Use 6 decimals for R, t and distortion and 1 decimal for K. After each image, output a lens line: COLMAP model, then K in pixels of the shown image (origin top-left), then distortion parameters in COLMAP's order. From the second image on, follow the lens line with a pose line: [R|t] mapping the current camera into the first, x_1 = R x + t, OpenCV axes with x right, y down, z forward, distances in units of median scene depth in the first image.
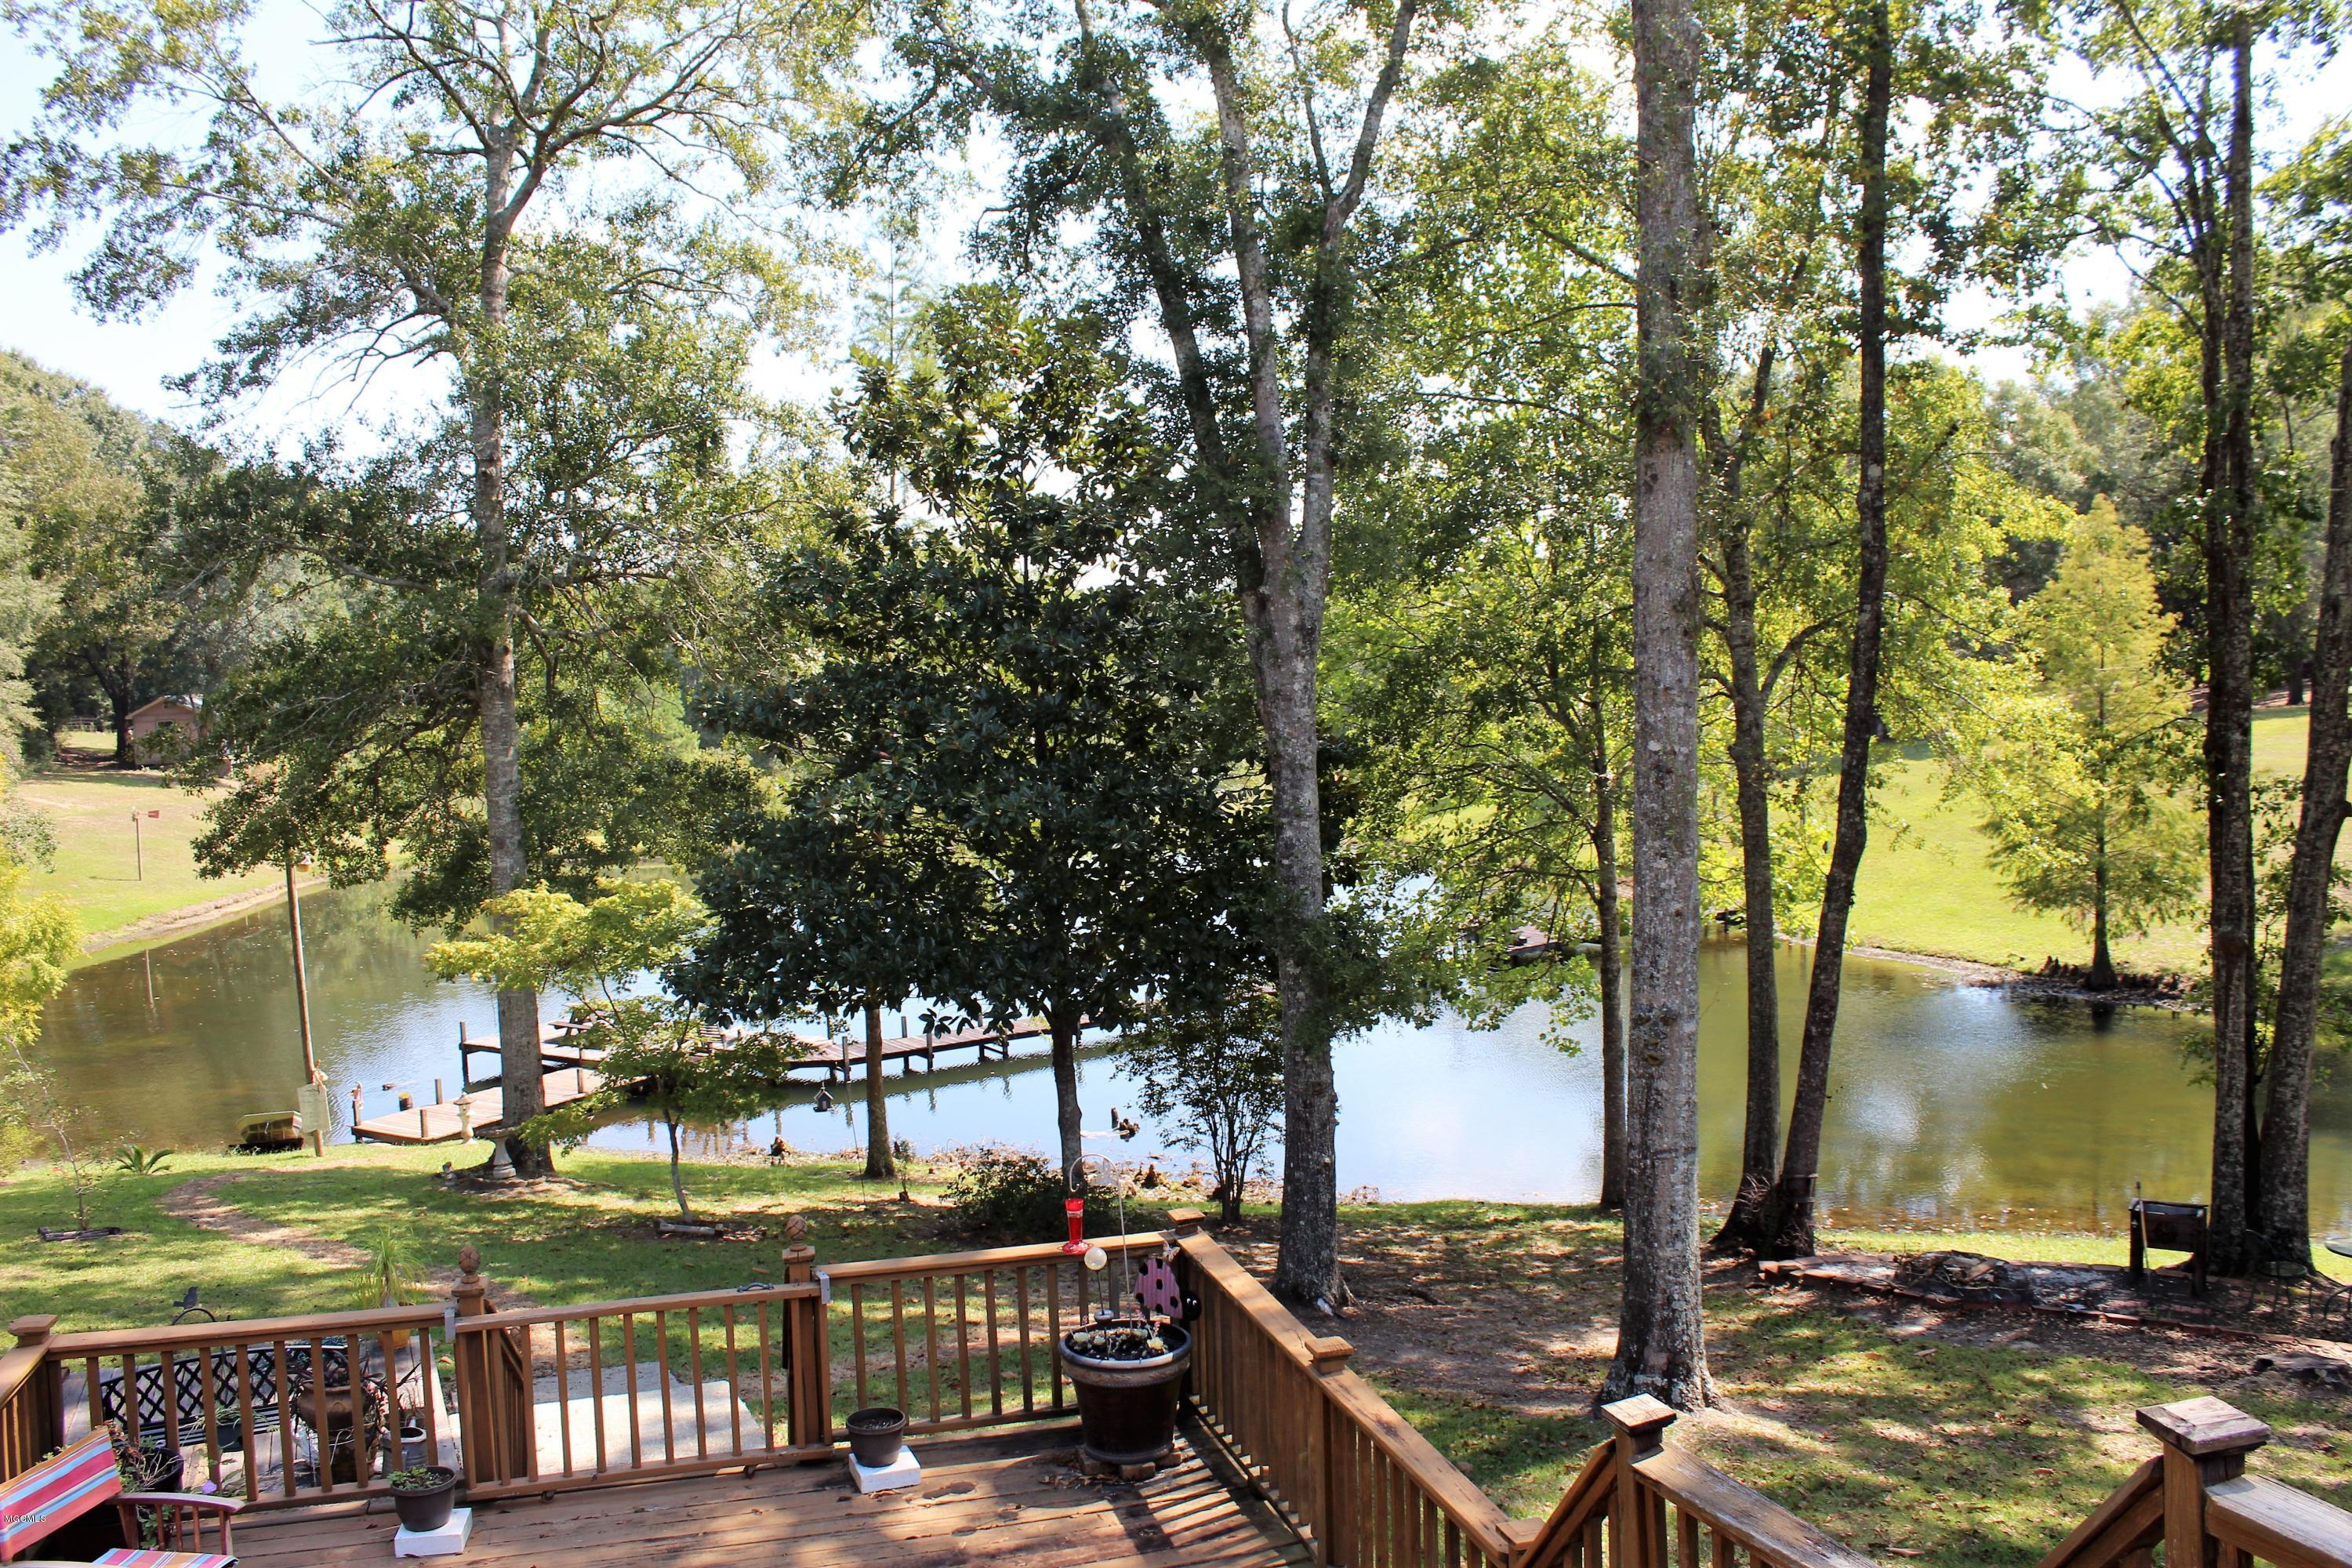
lens RADIAL K [[1972.8, 0, 1176.0], [0, 1972.8, 784.0], [0, 0, 1]] dist [-0.146642, 0.102386]
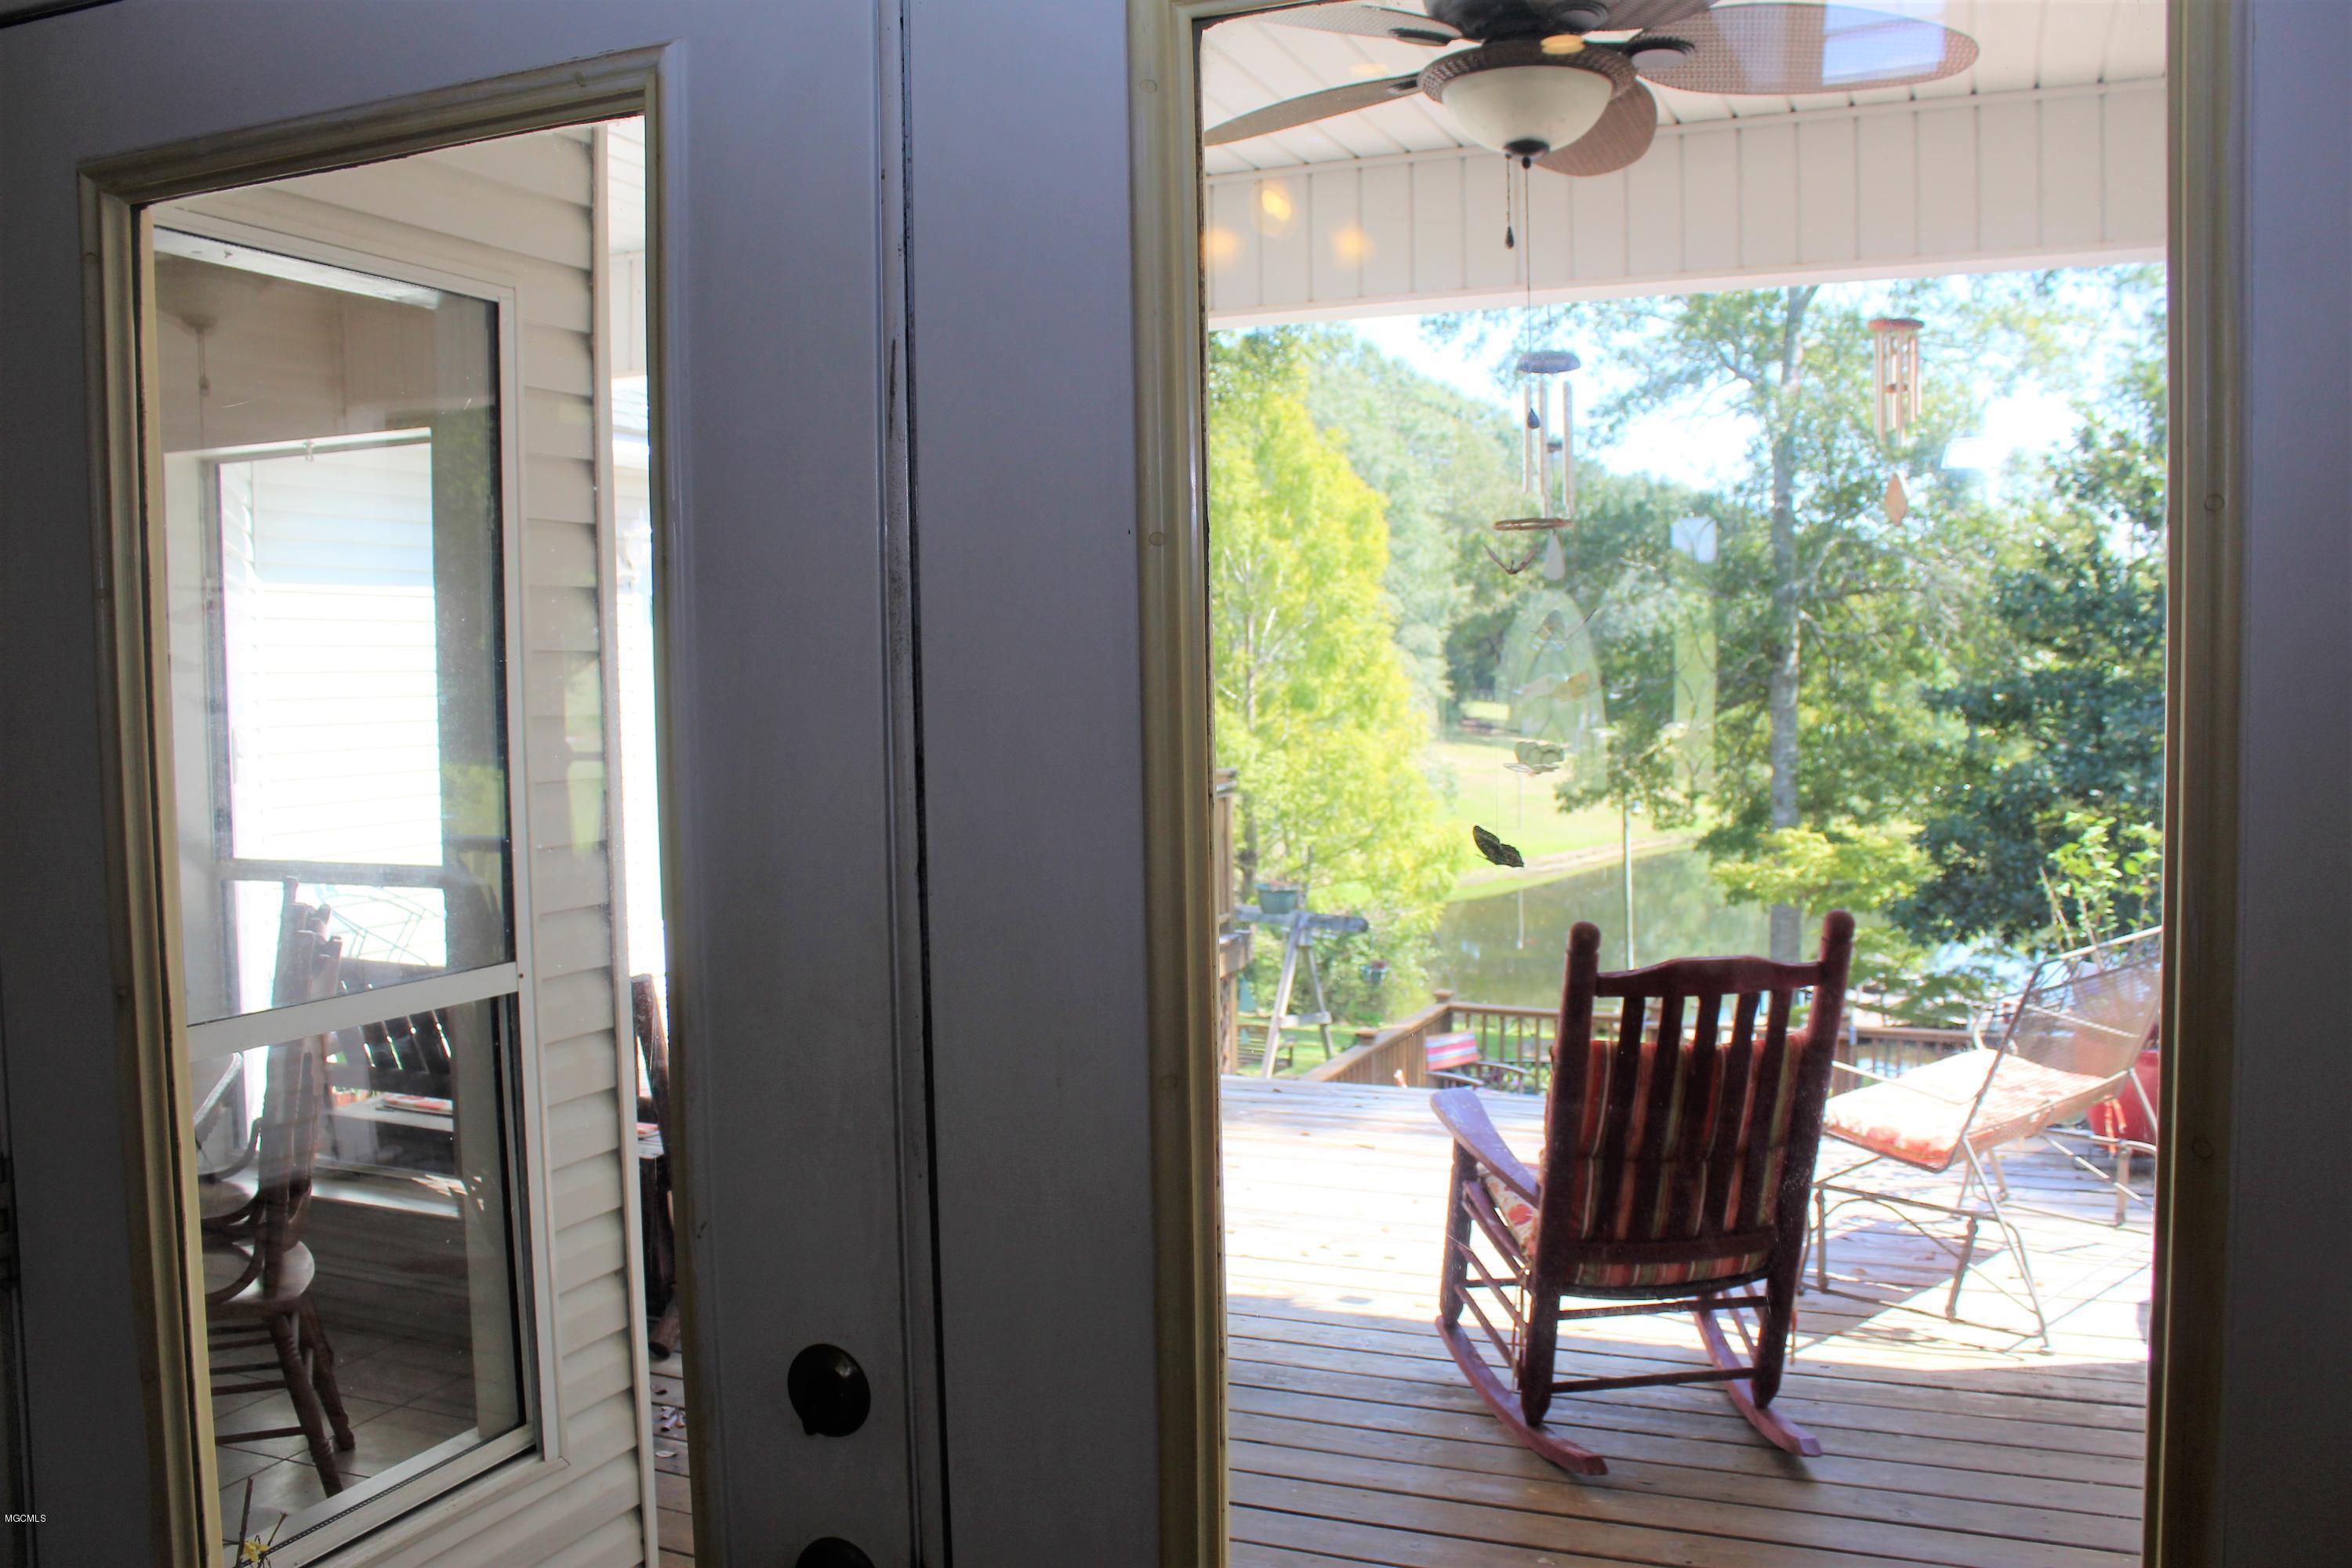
lens RADIAL K [[1948.2, 0, 1176.0], [0, 1948.2, 784.0], [0, 0, 1]] dist [-0.232178, 0.245493]
pose [[0.777269, 0.057294, -0.626555, 0.126421], [-0.052586, 0.998277, 0.026050, 0.007795], [0.626967, 0.012700, 0.778942, -0.217527]]
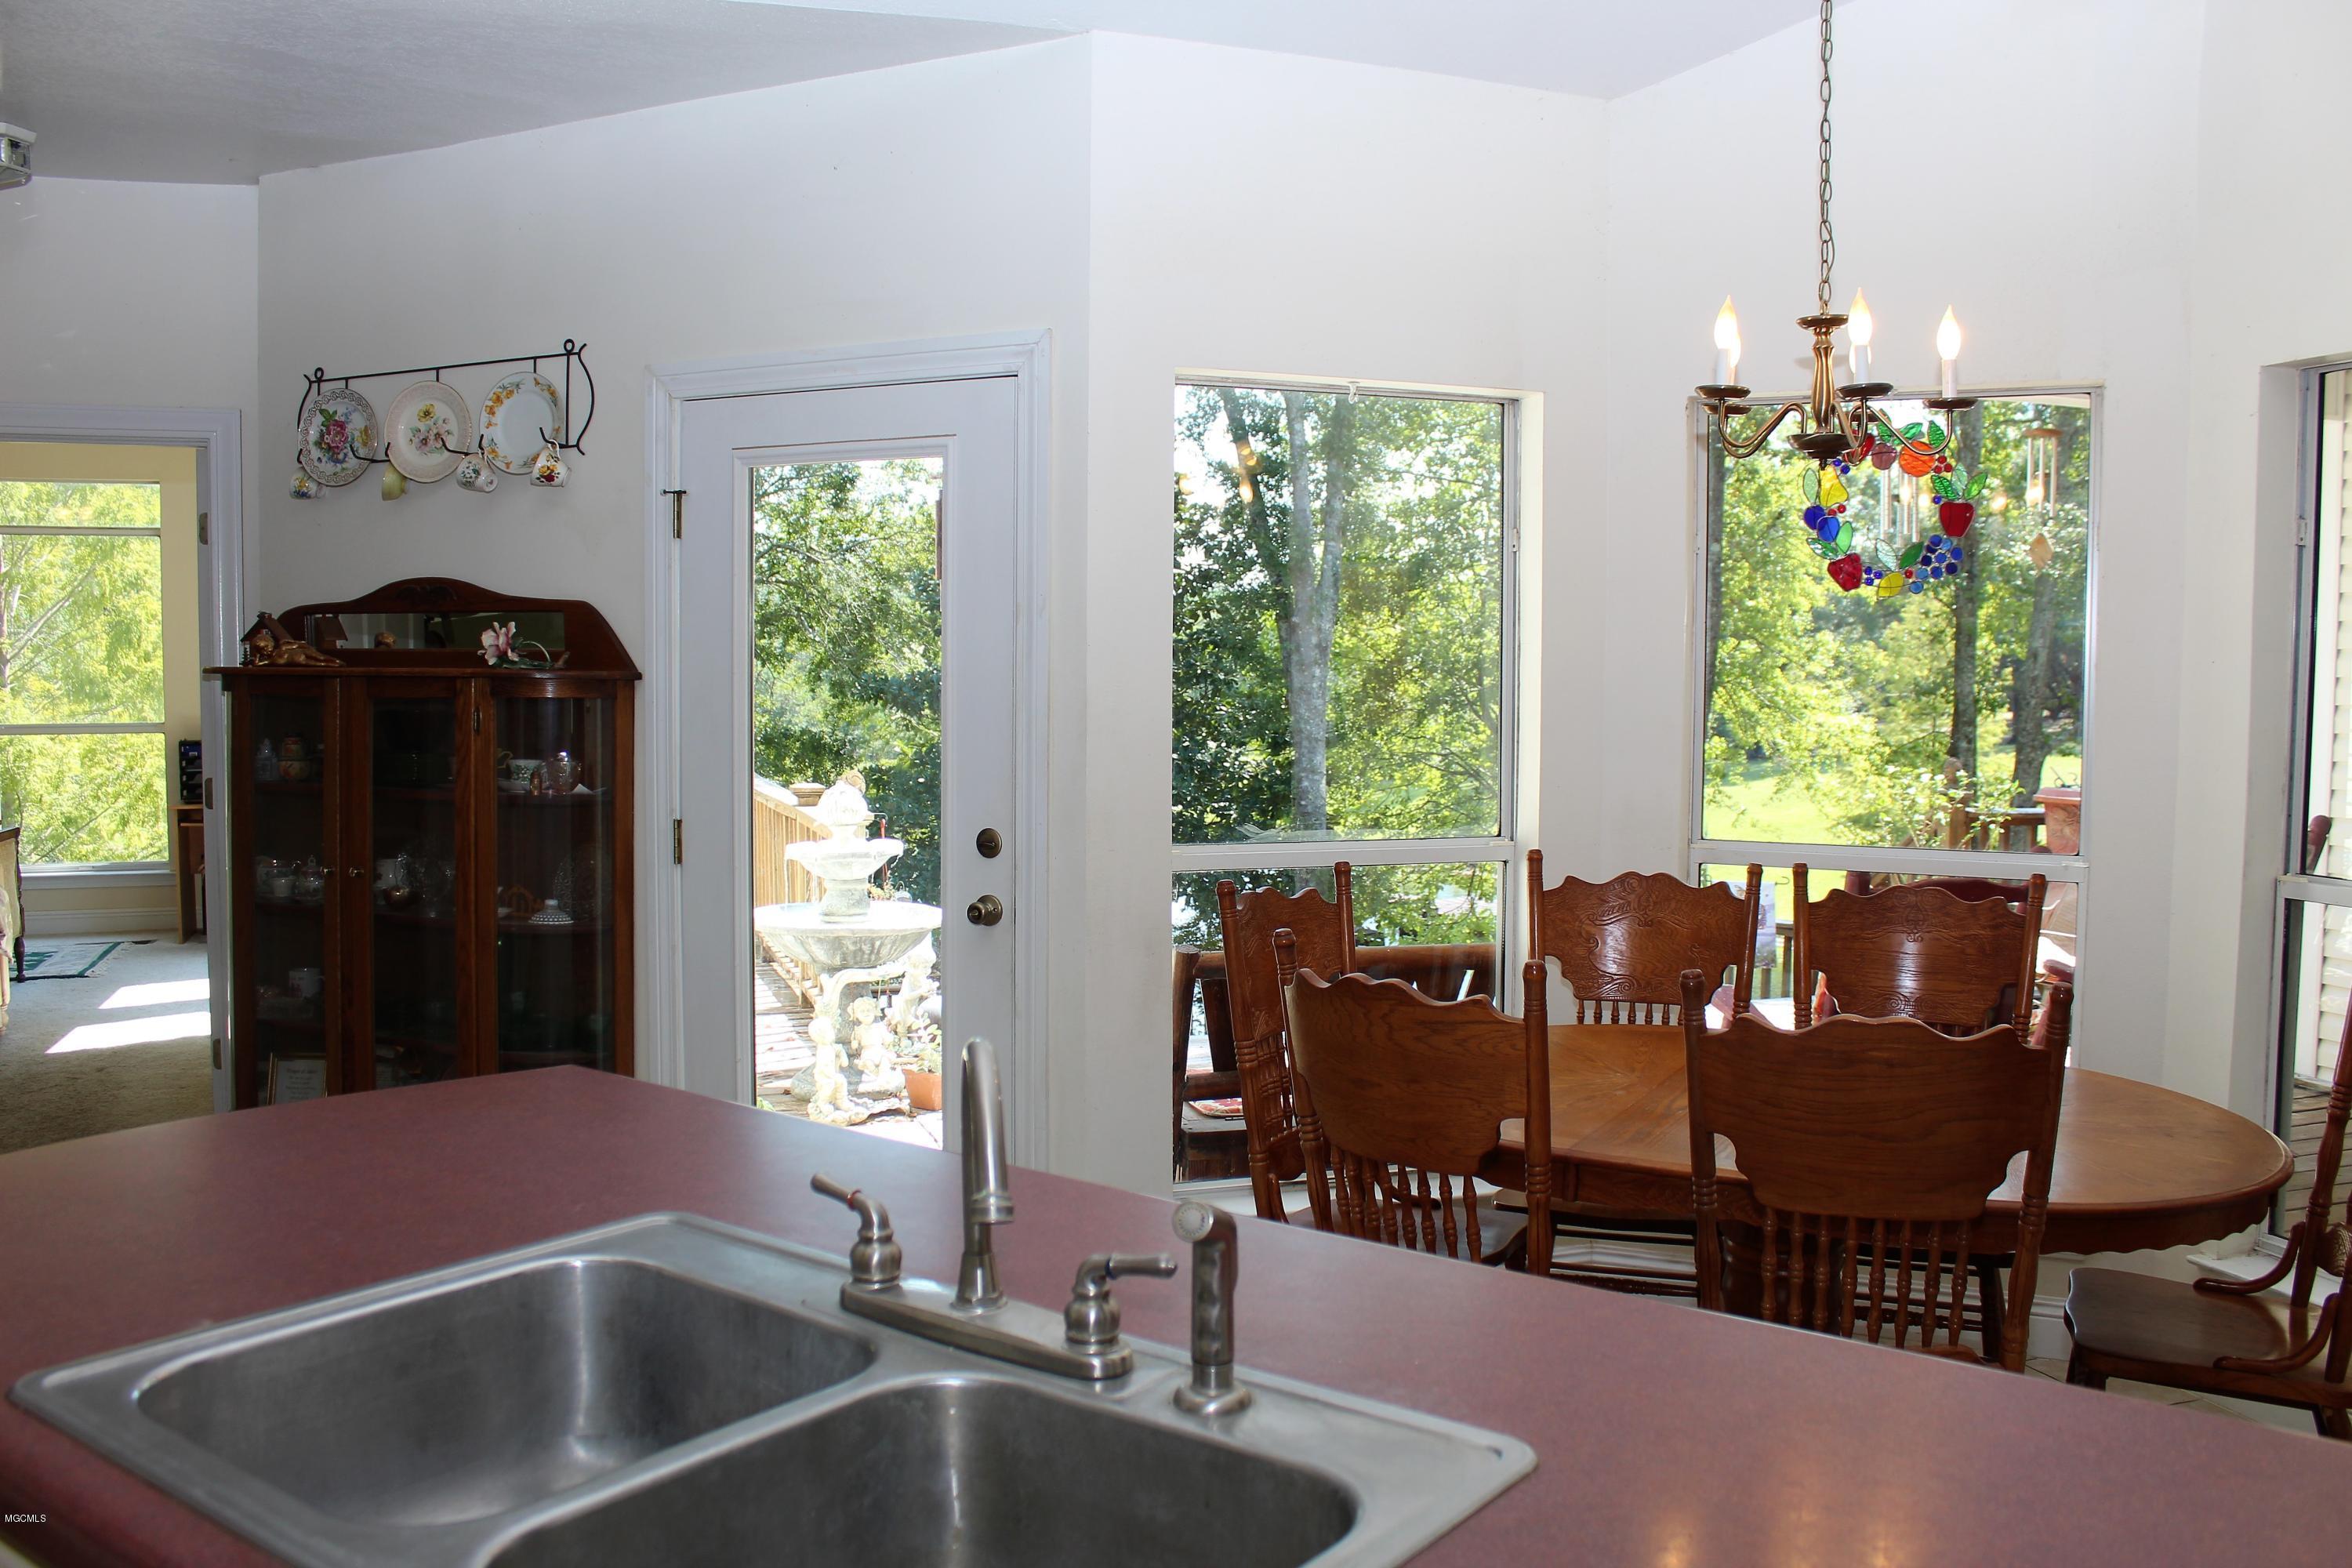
lens RADIAL K [[1958.2, 0, 1195.0], [0, 1958.2, 804.0], [0, 0, 1]] dist [-0.176388, 0.158429]
pose [[0.997695, 0.033495, 0.059014, -0.076813], [-0.034011, 0.999391, 0.007758, 0.021535], [-0.058719, -0.009747, 0.998227, -0.314101]]
